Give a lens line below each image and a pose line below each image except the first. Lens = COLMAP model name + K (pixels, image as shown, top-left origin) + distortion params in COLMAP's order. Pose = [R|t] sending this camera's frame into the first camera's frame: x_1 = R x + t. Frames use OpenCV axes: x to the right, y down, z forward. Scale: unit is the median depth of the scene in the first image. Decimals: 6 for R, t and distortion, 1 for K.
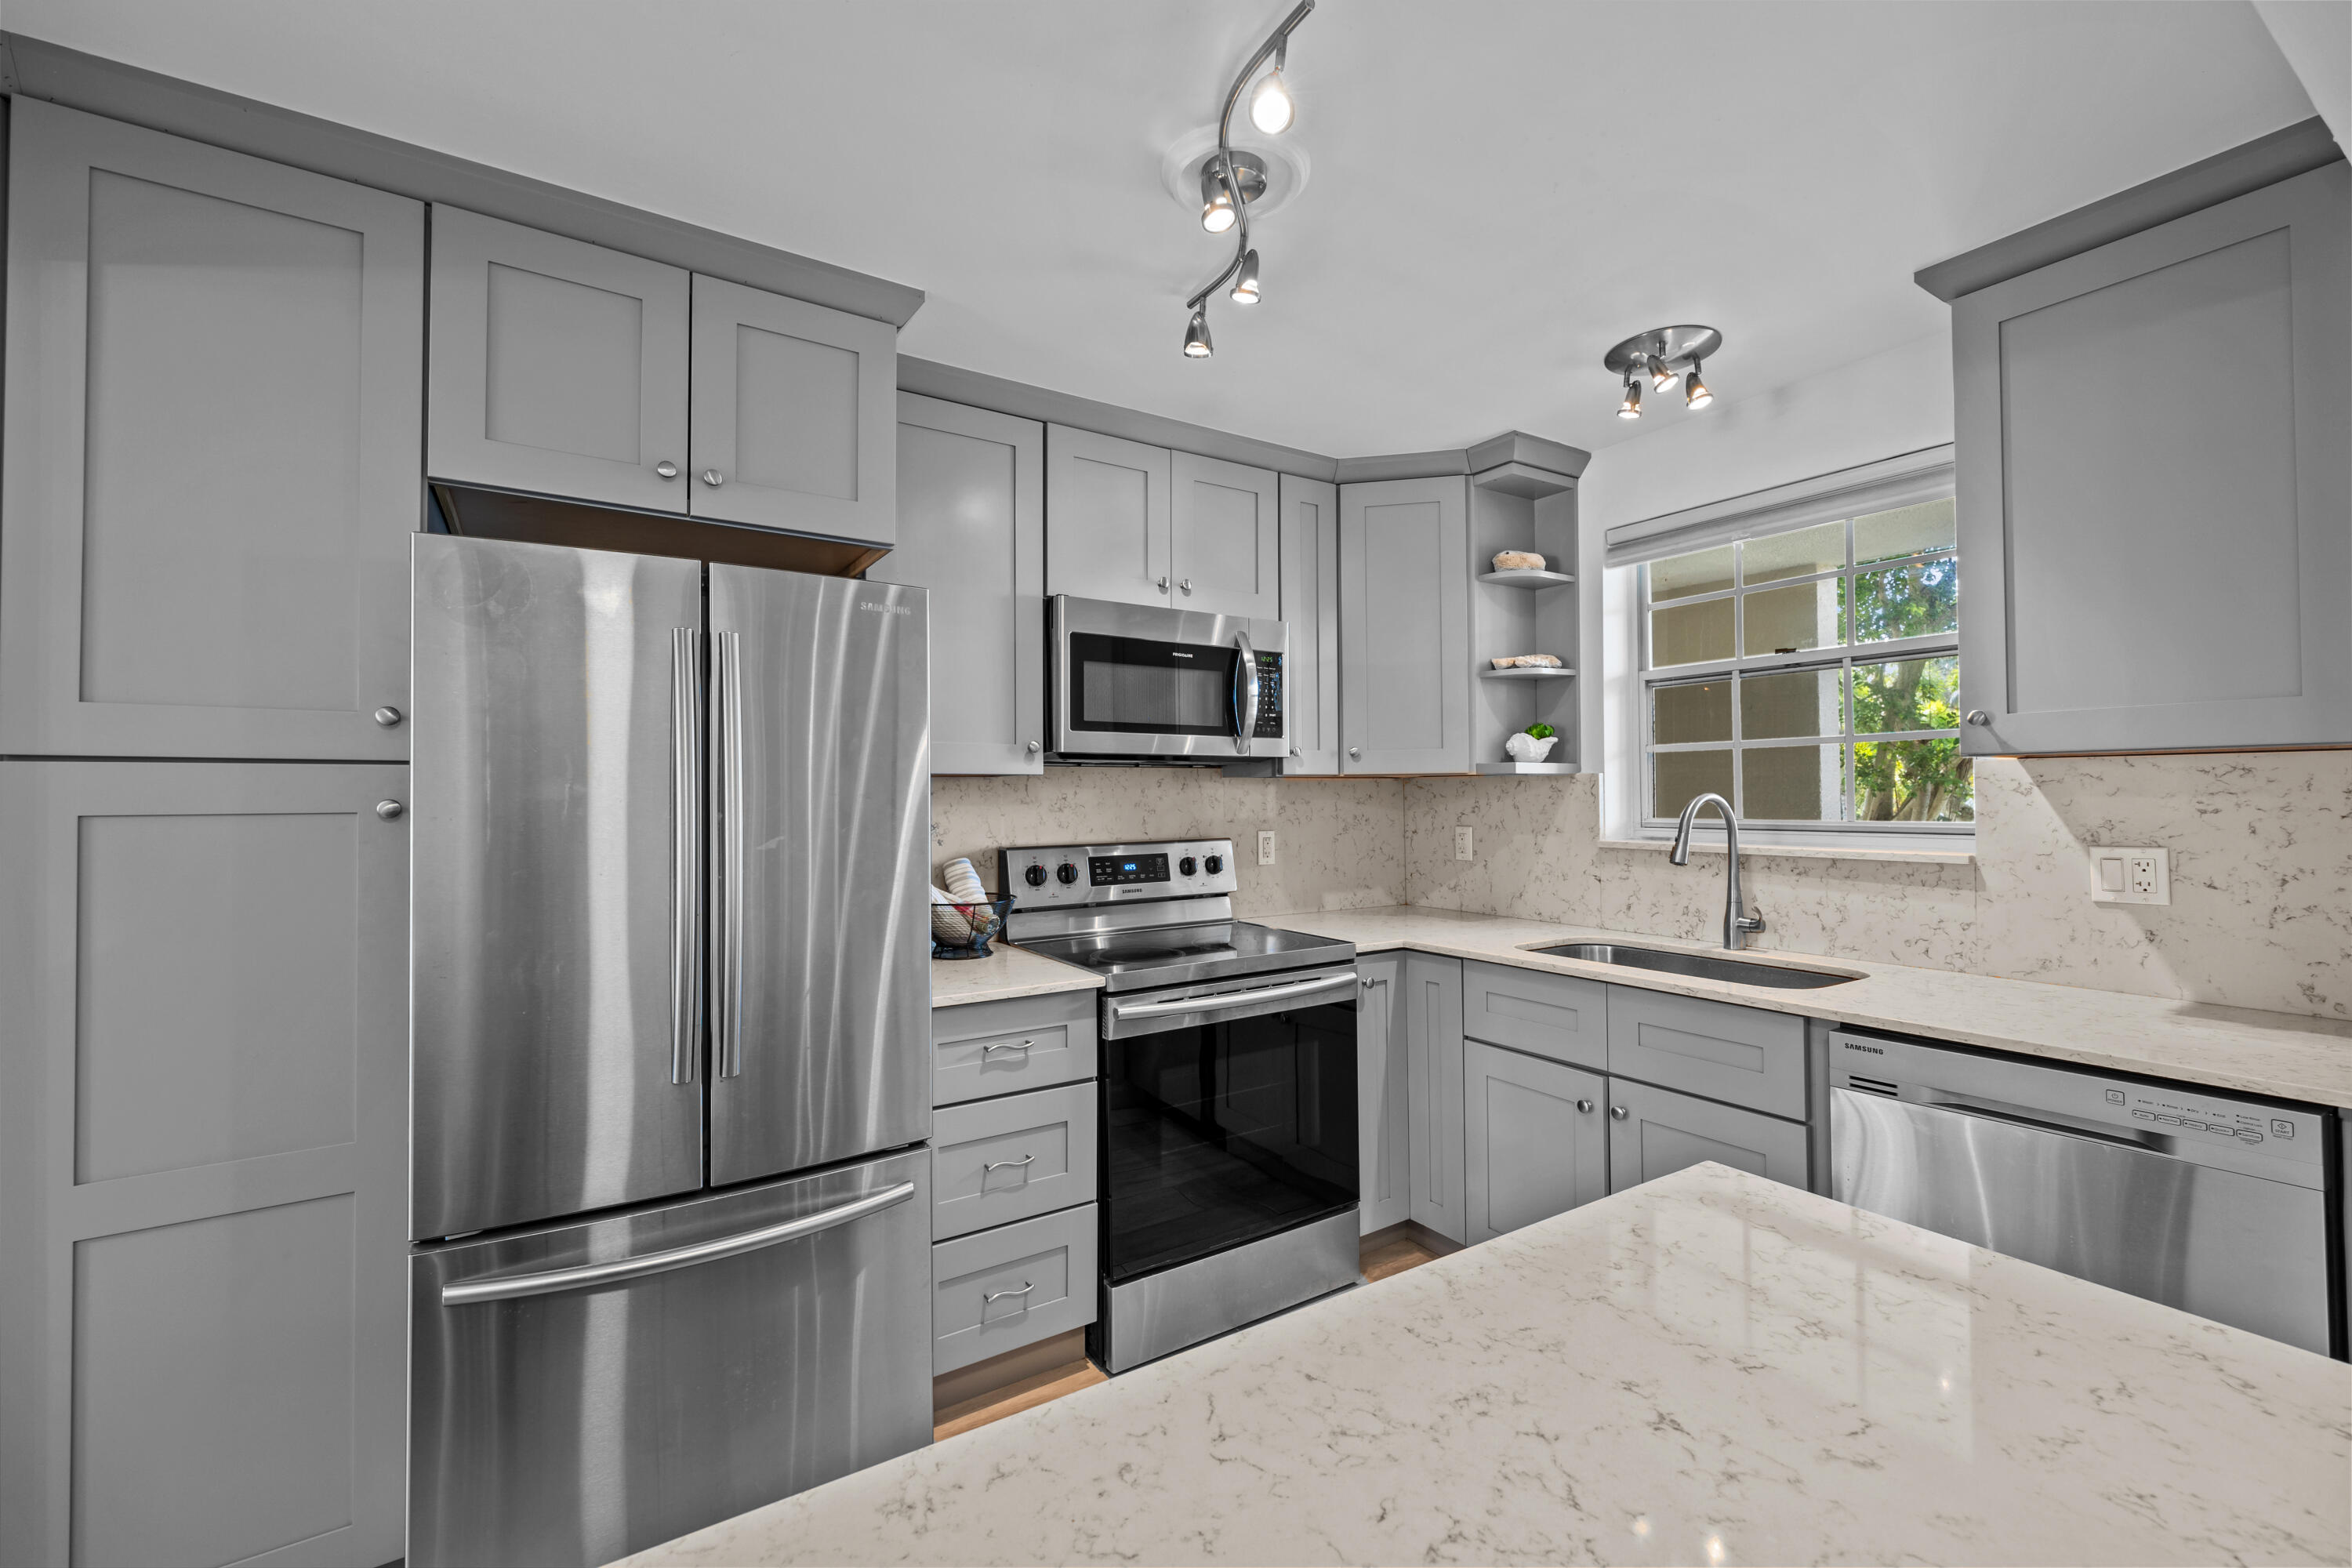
lens RADIAL K [[973.2, 0, 1176.3], [0, 973.2, 780.0], [0, 0, 1]] dist [0.002036, -0.000026]
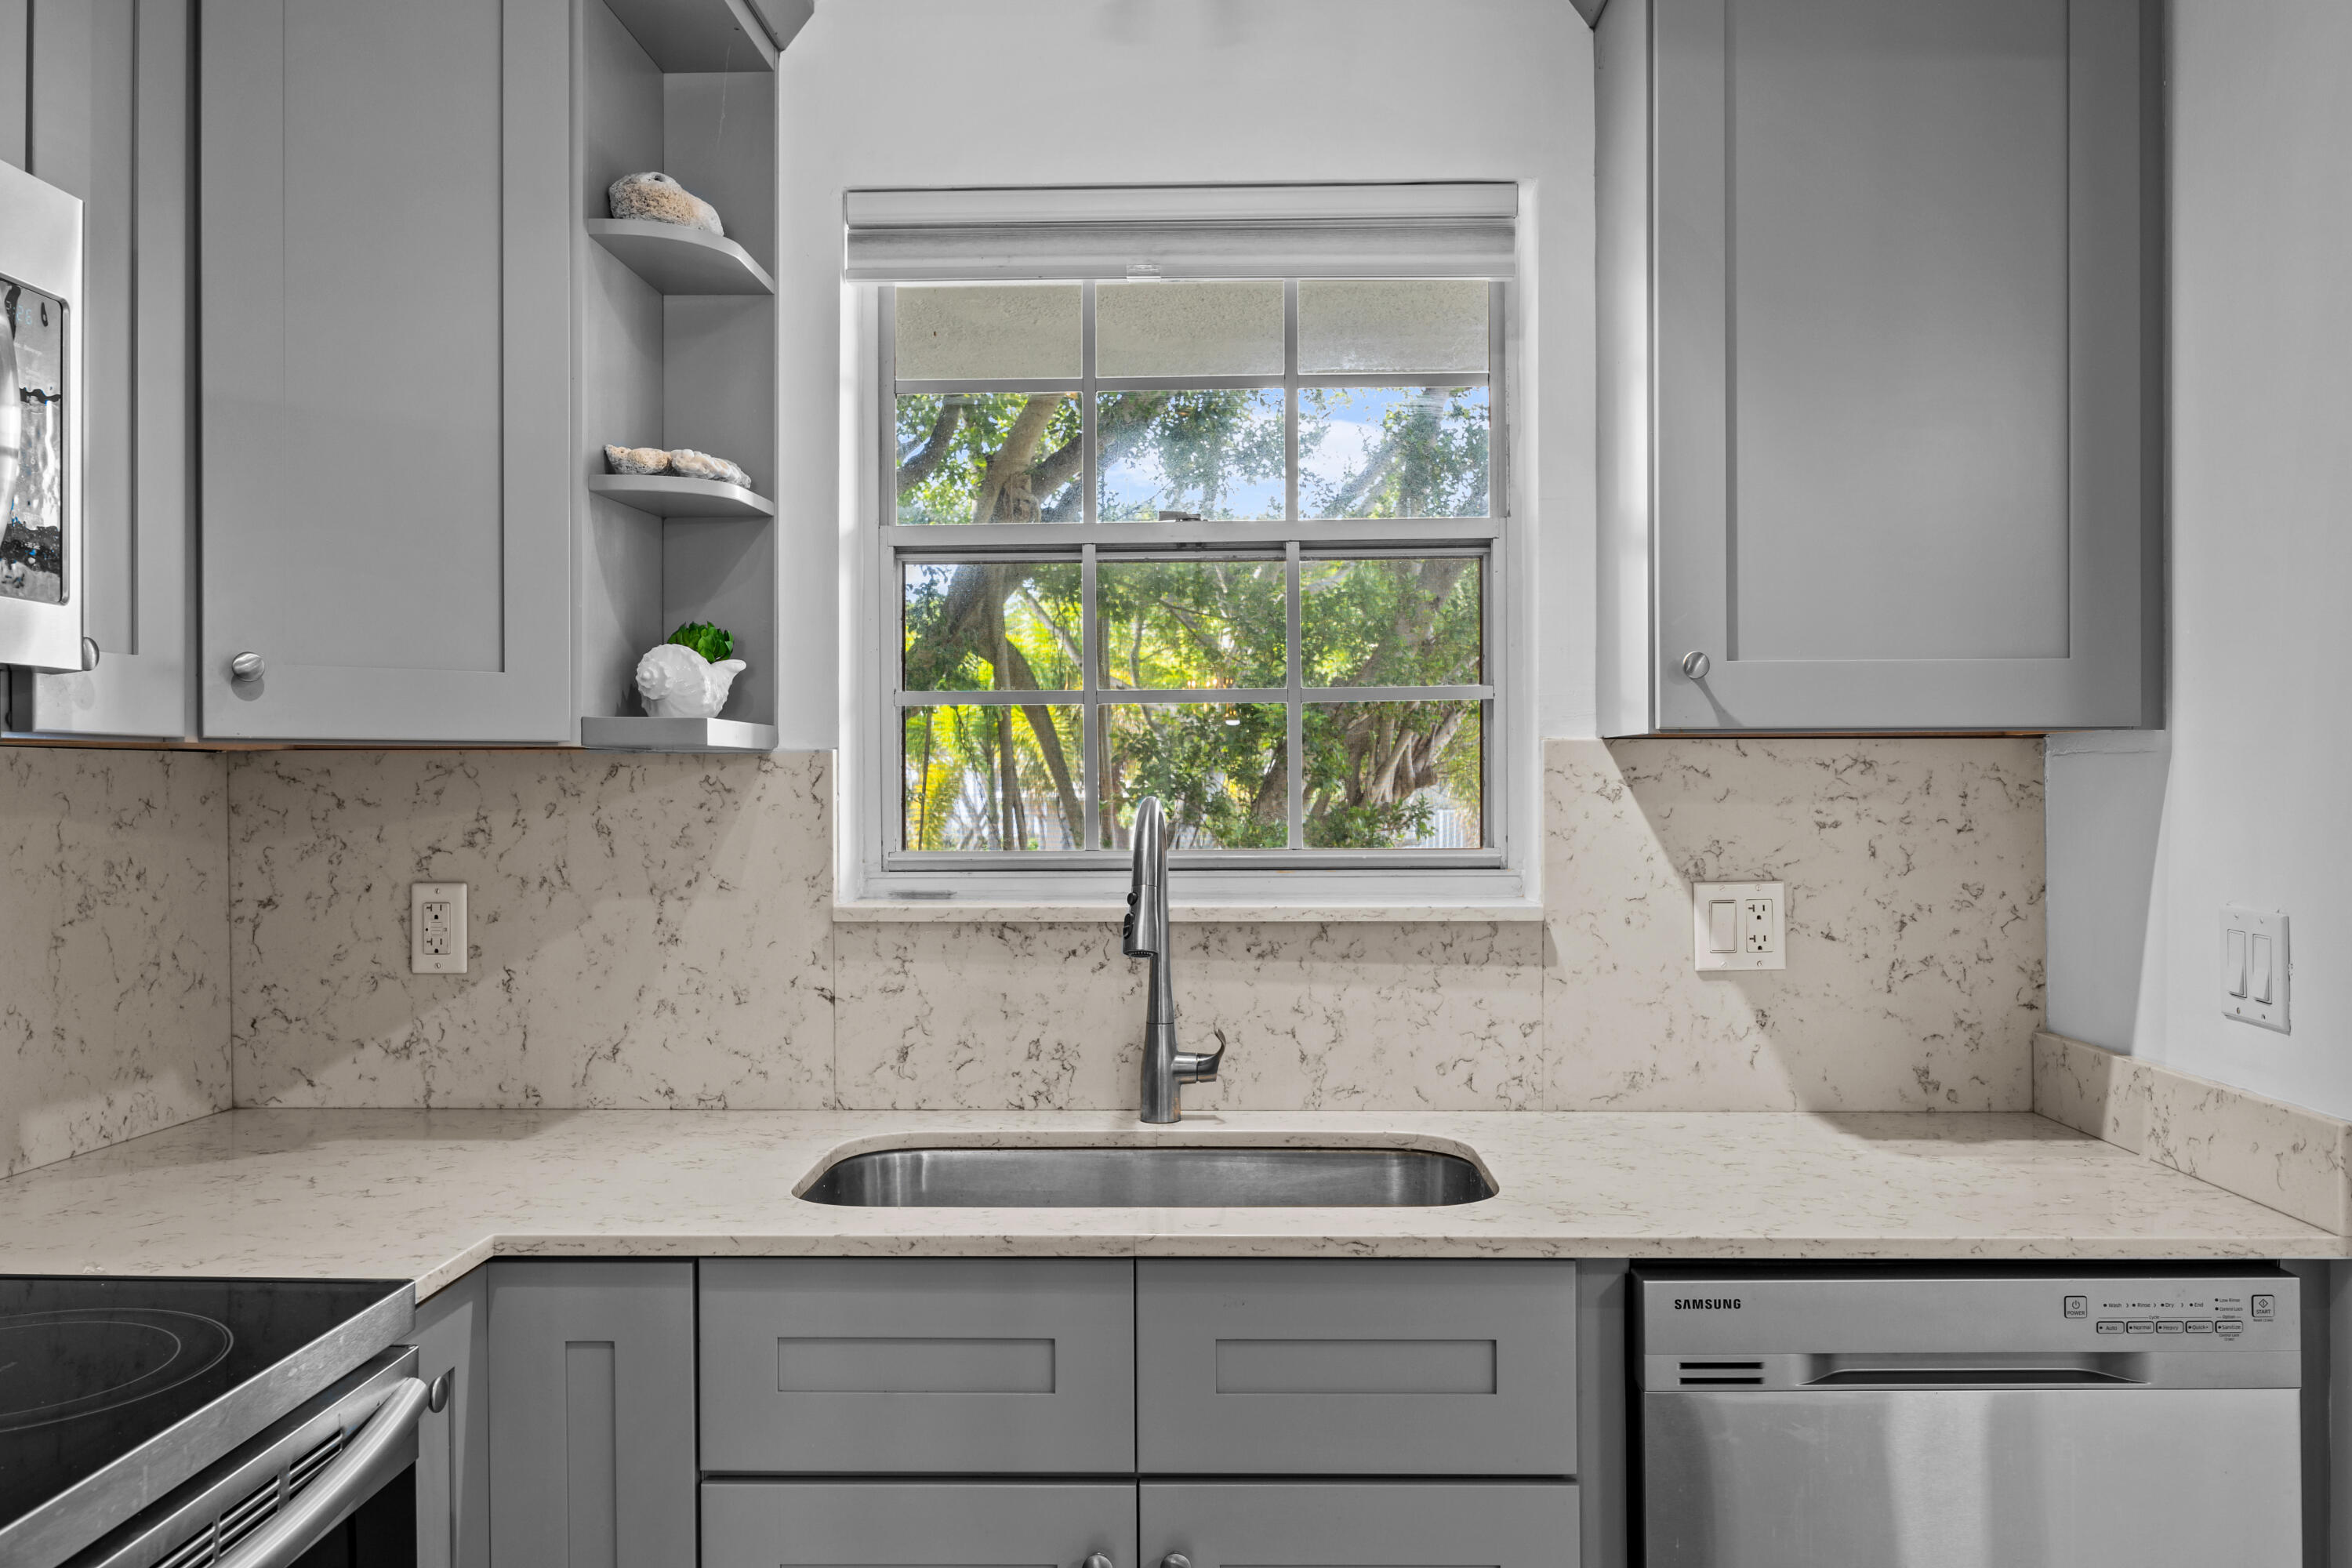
lens RADIAL K [[1799.2, 0, 1176.0], [0, 1799.2, 784.0], [0, 0, 1]] dist [-0.001944, 0.006856]
pose [[0.567166, 0.005110, 0.823588, -0.145536], [-0.012962, 0.999912, 0.002723, 0.004482], [-0.823502, -0.012220, 0.567182, 0.458671]]
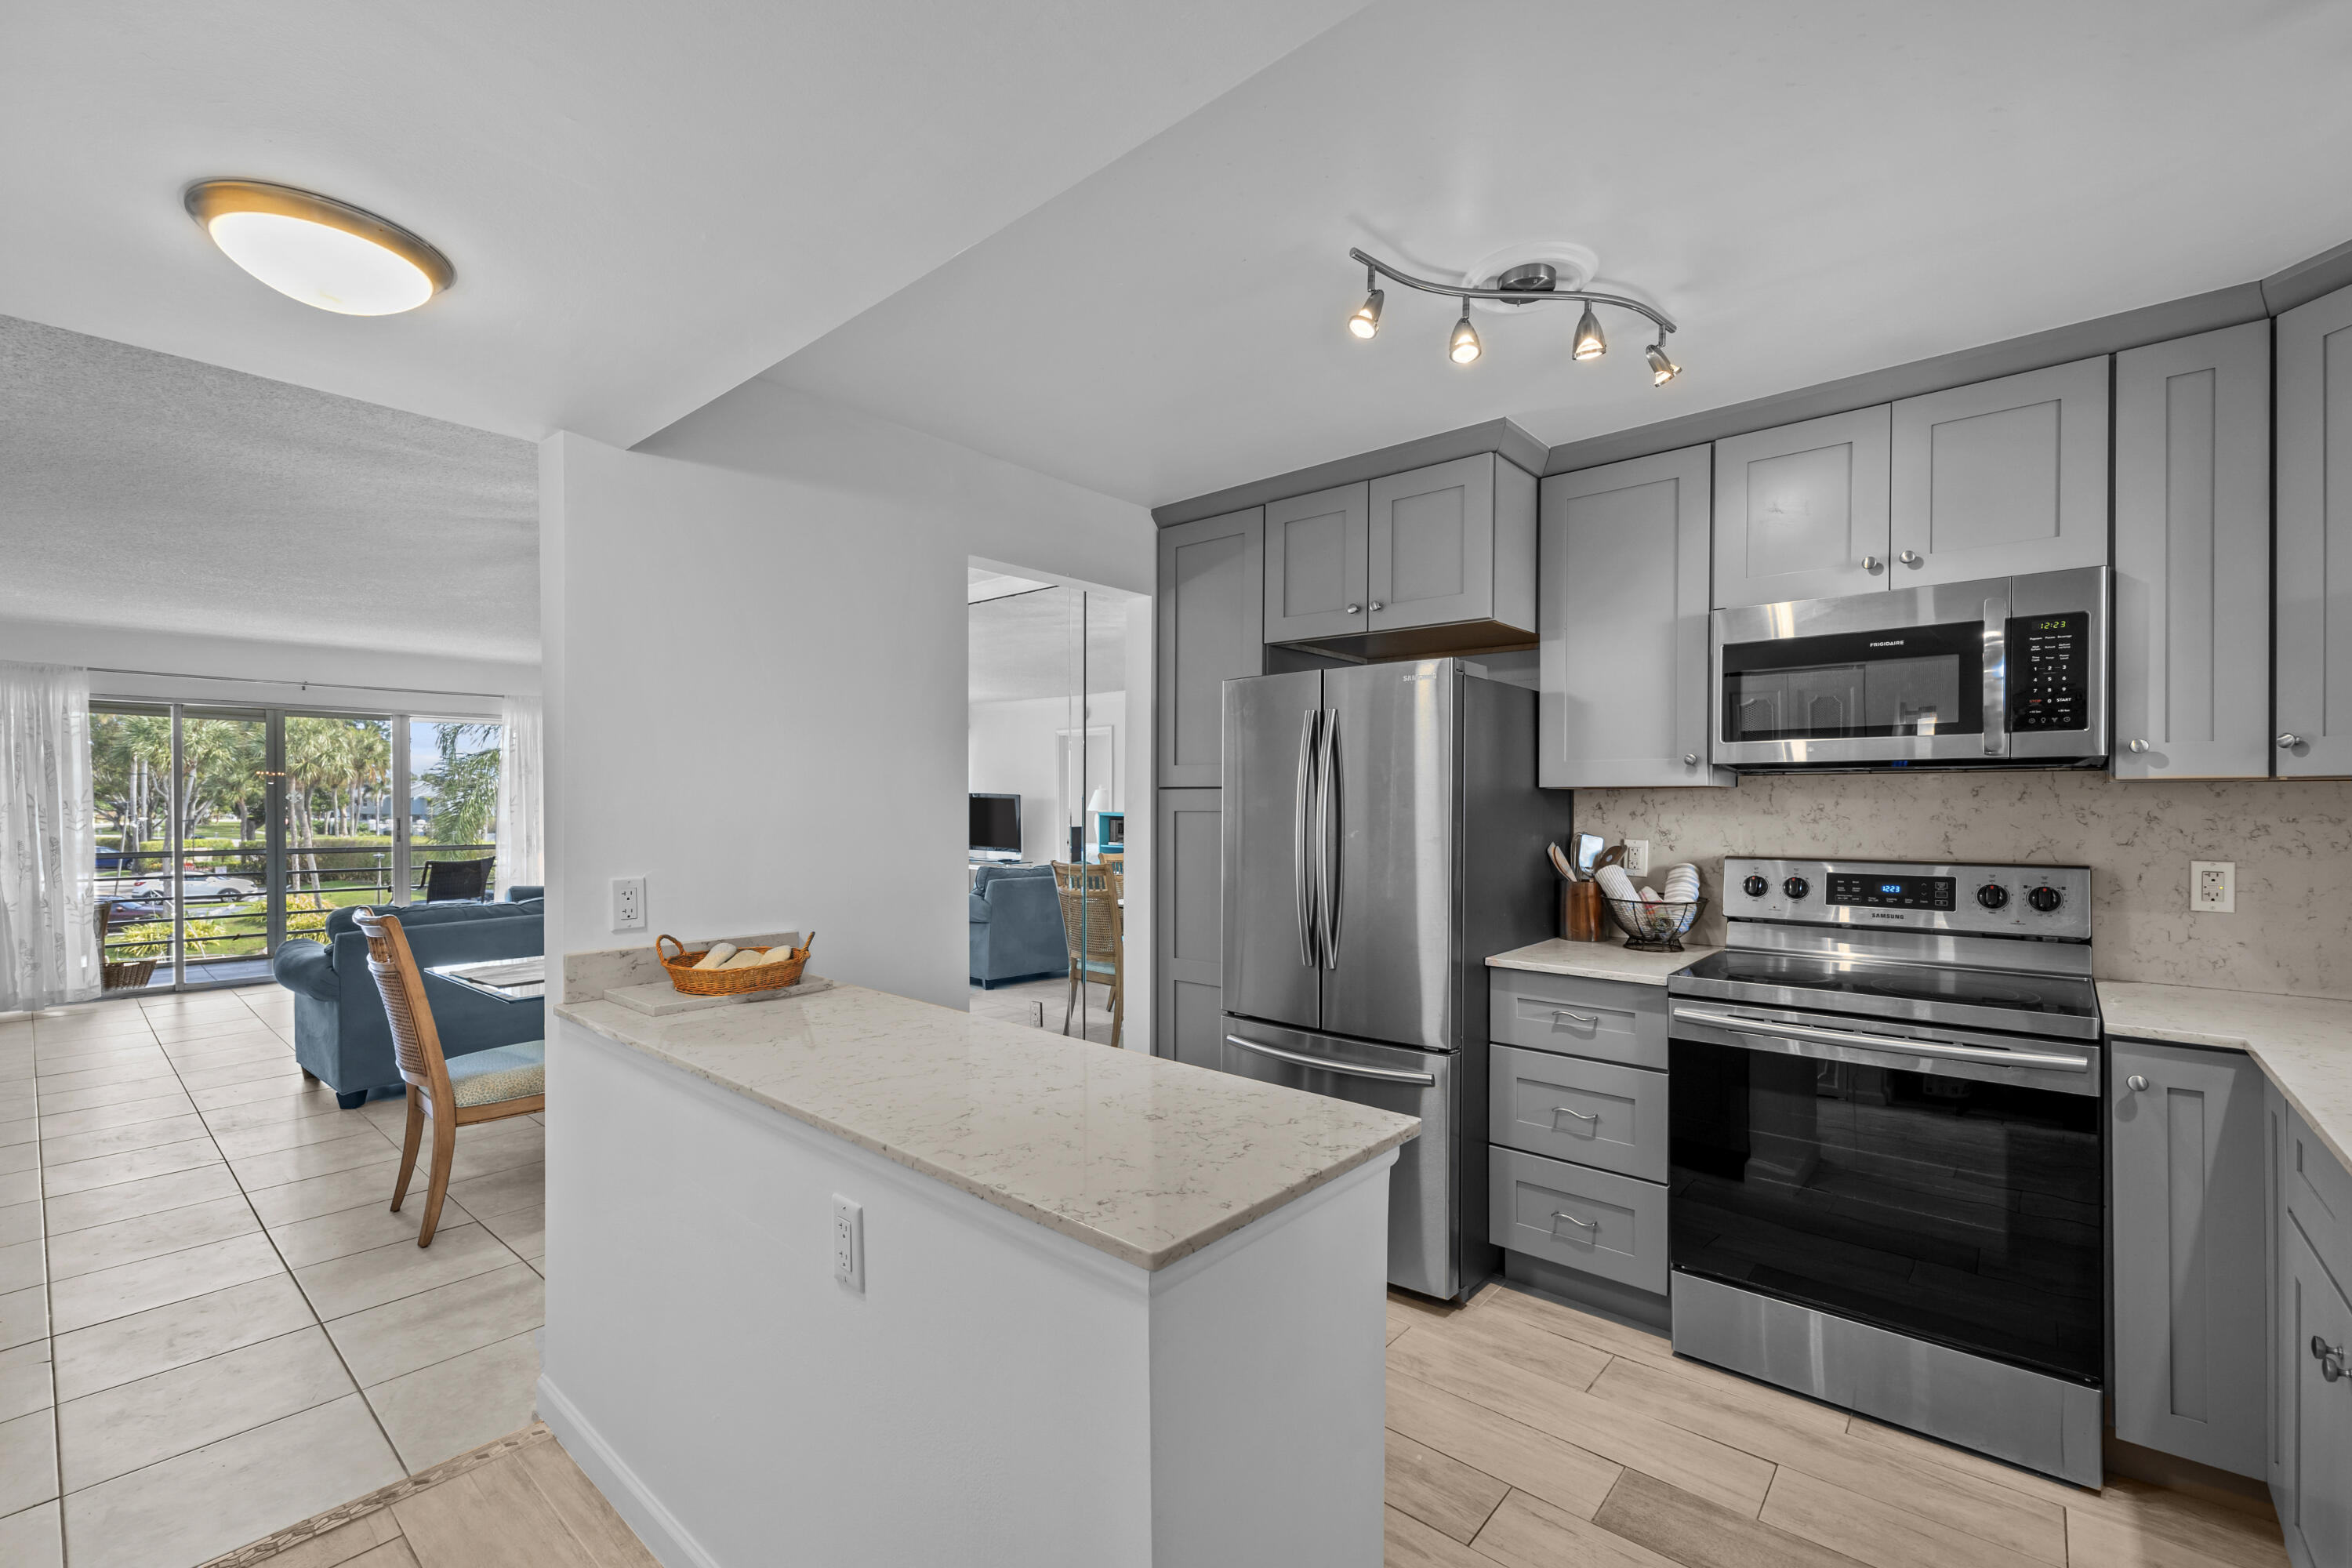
lens RADIAL K [[972.2, 0, 1173.1], [0, 972.2, 803.4], [0, 0, 1]] dist [0.000569, 0.000000]
pose [[0.283049, 0.007890, -0.959073, 0.645819], [0.014115, 0.999824, 0.012390, -0.007300], [0.959002, -0.017044, 0.282887, 0.149785]]
